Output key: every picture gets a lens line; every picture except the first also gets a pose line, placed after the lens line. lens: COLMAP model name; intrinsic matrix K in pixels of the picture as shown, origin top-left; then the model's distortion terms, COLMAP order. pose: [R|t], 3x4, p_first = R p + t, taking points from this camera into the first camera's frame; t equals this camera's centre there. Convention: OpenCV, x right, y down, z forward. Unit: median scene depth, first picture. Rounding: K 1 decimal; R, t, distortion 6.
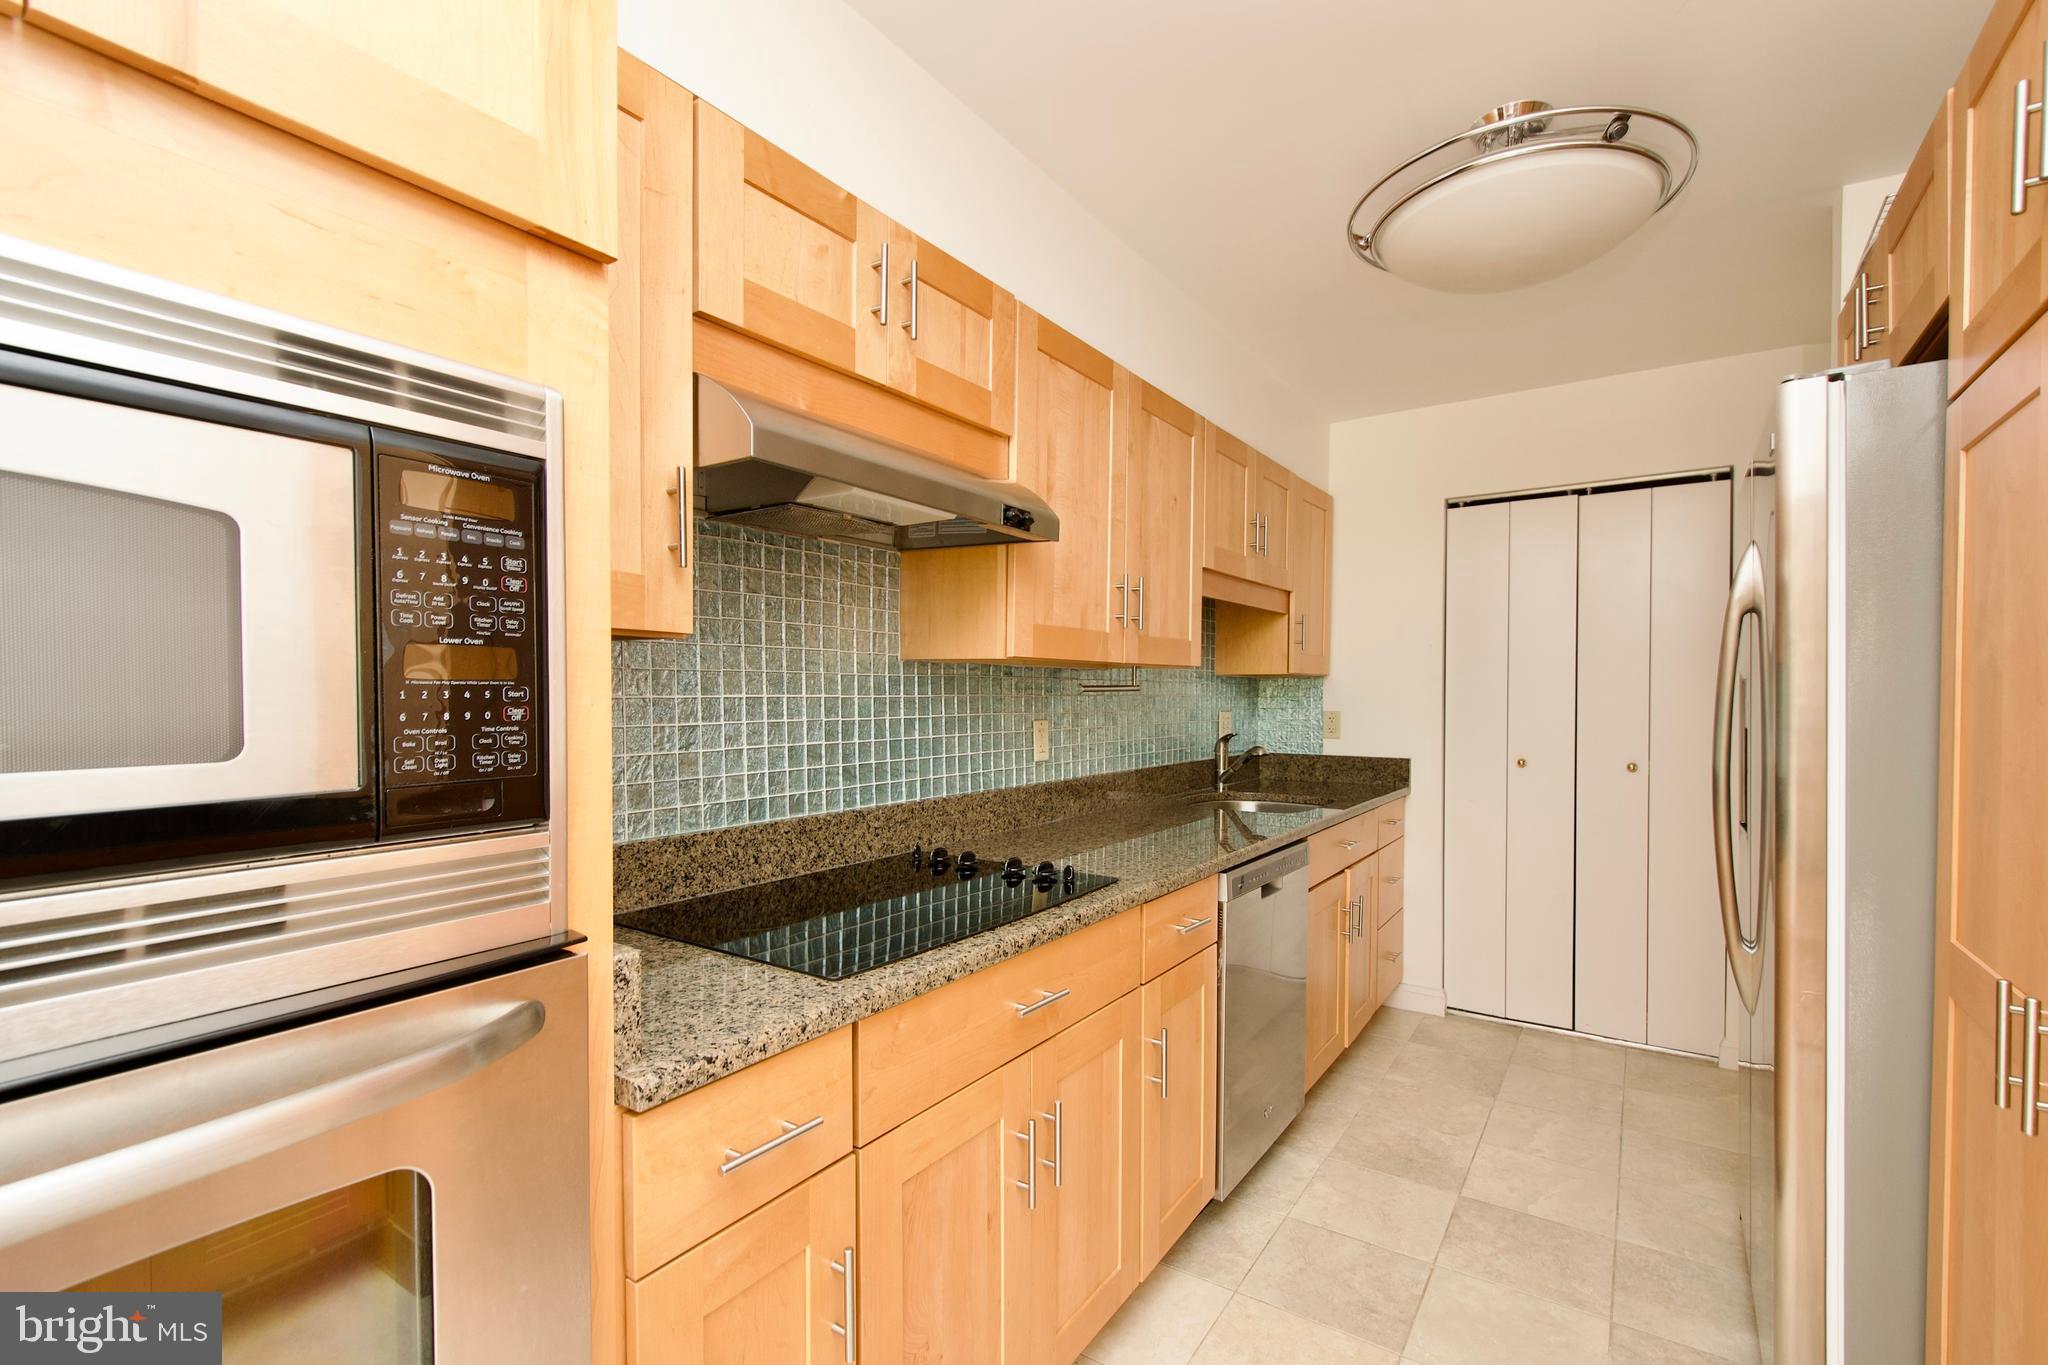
lens RADIAL K [[901.7, 0, 1032.3], [0, 901.7, 711.2], [0, 0, 1]] dist [0.005007, -0.004051]
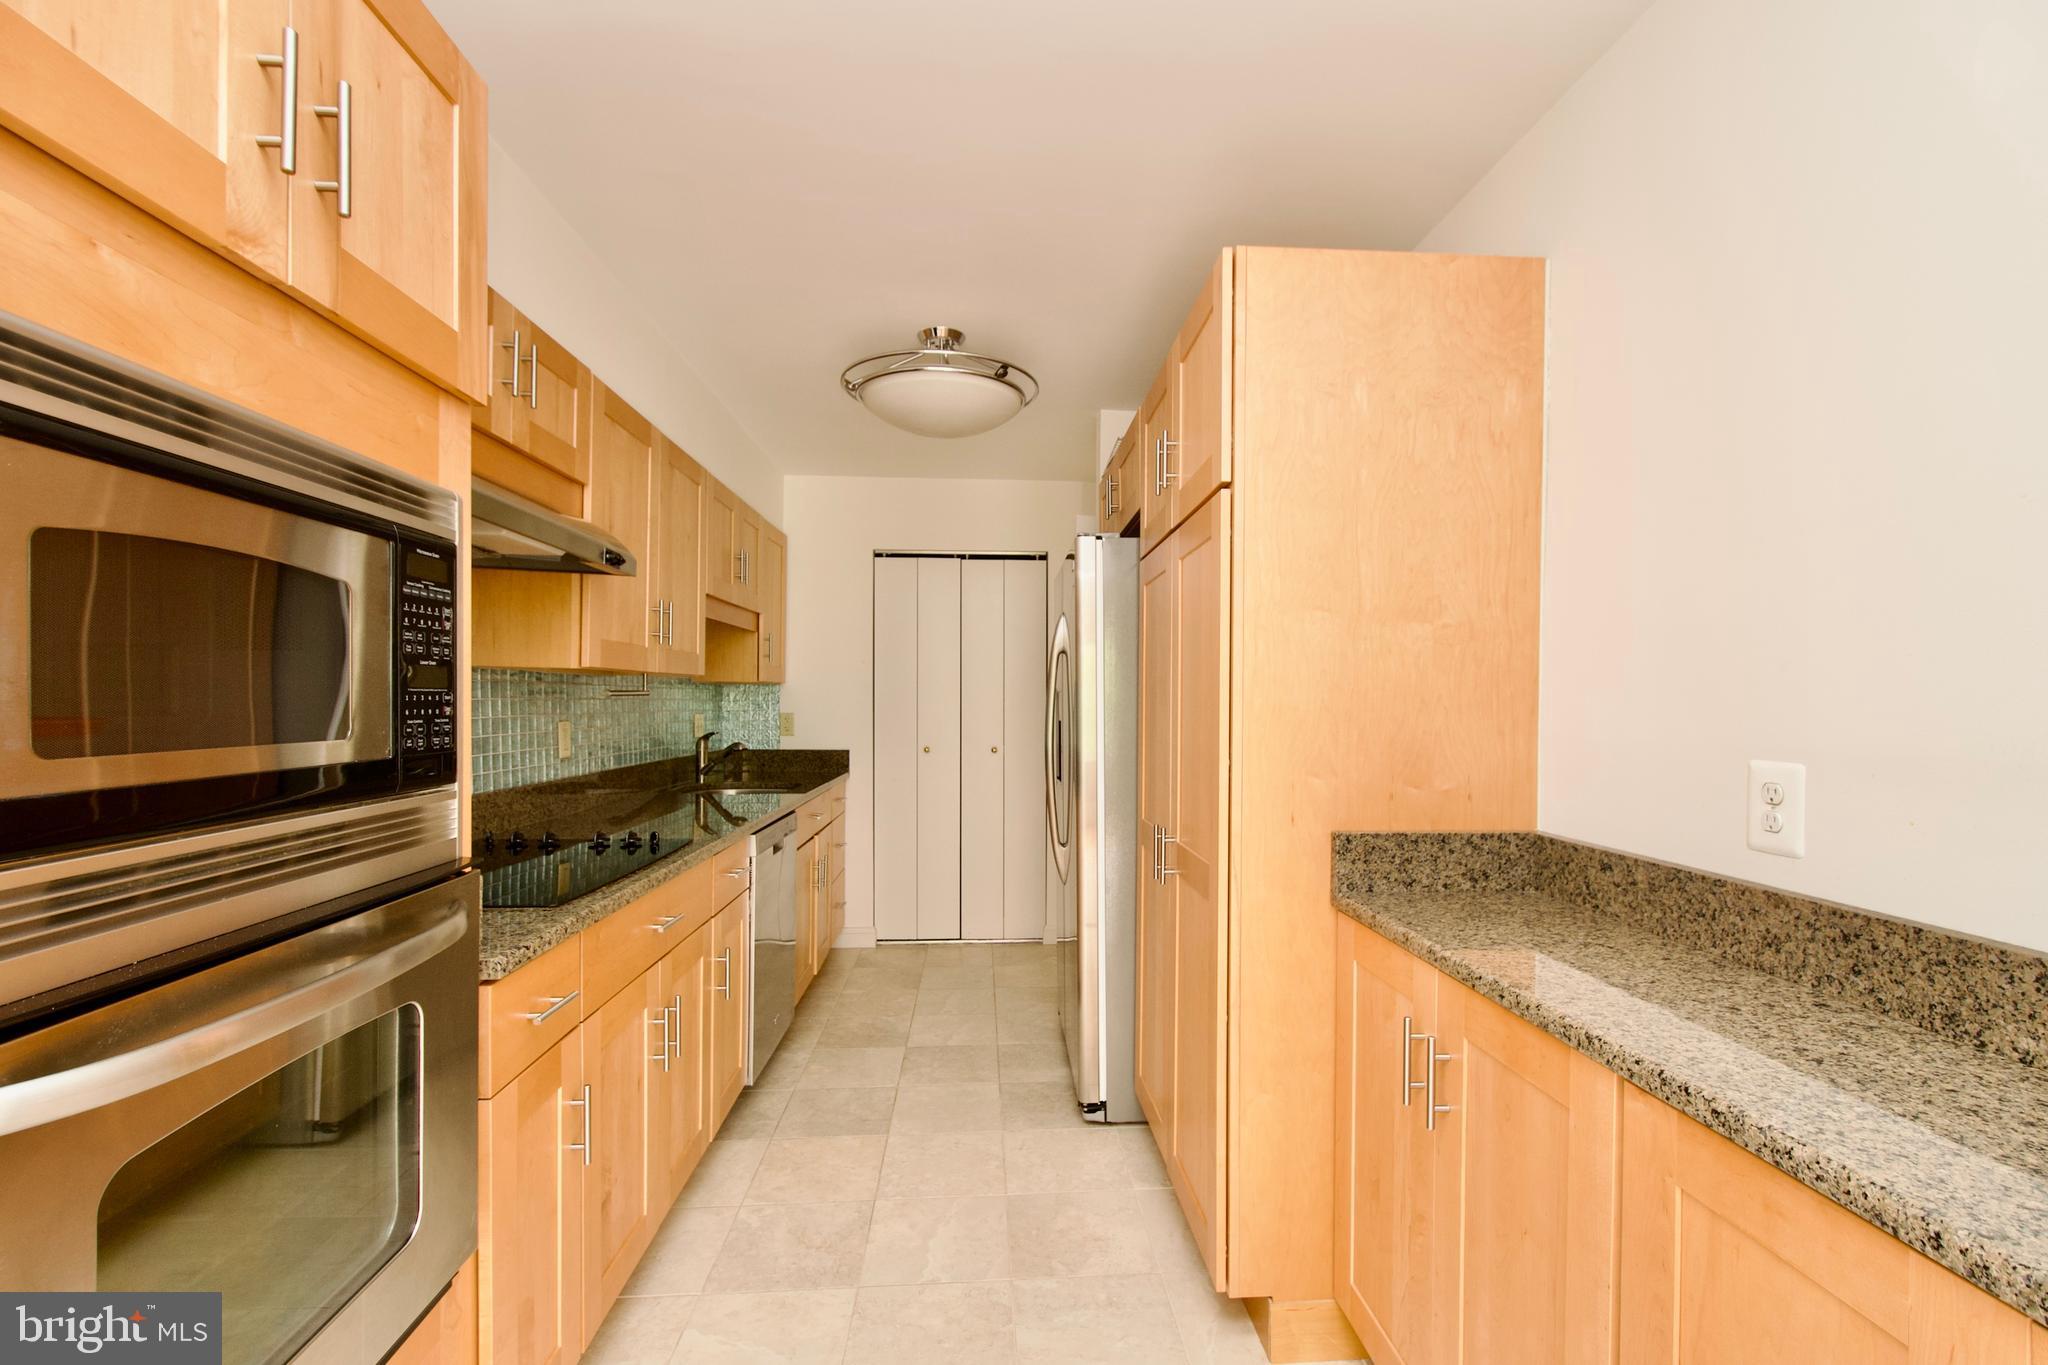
lens RADIAL K [[901.7, 0, 1023.2], [0, 901.7, 694.0], [0, 0, 1]] dist [0.005007, -0.004051]
pose [[0.799314, 0.008553, 0.600852, -0.267936], [0.005726, 0.999745, -0.021848, 0.005072], [-0.600886, 0.020904, 0.799061, -0.296814]]
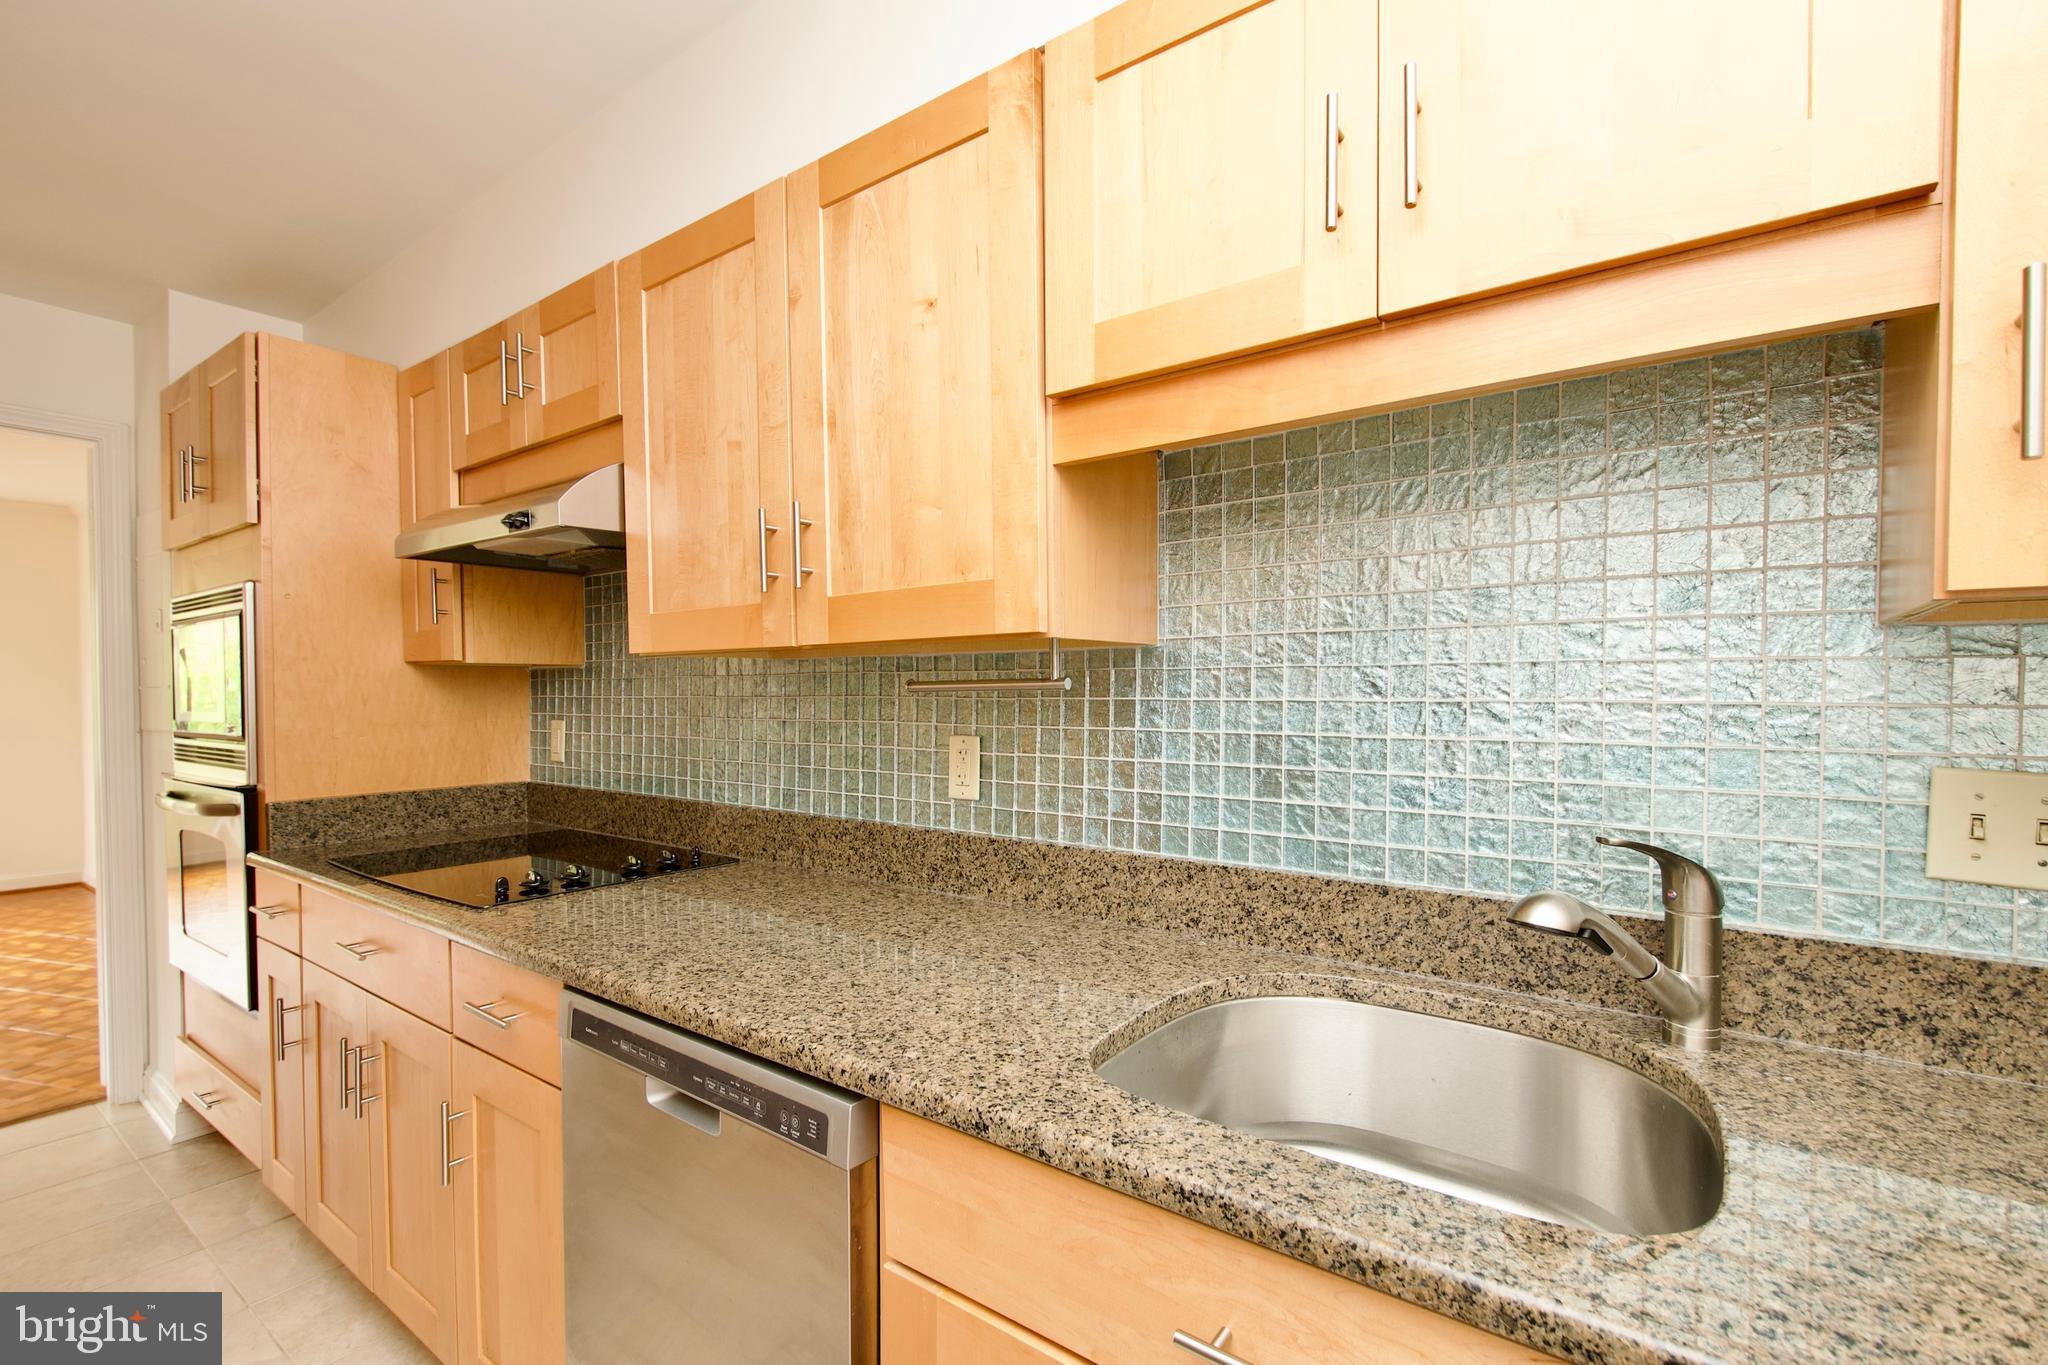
lens RADIAL K [[901.7, 0, 990.5], [0, 901.7, 728.3], [0, 0, 1]] dist [0.005007, -0.004051]
pose [[-0.058277, 0.032415, -0.997774, 0.595025], [-0.025031, 0.999111, 0.033920, -0.014946], [0.997987, 0.026952, -0.057414, 0.990821]]
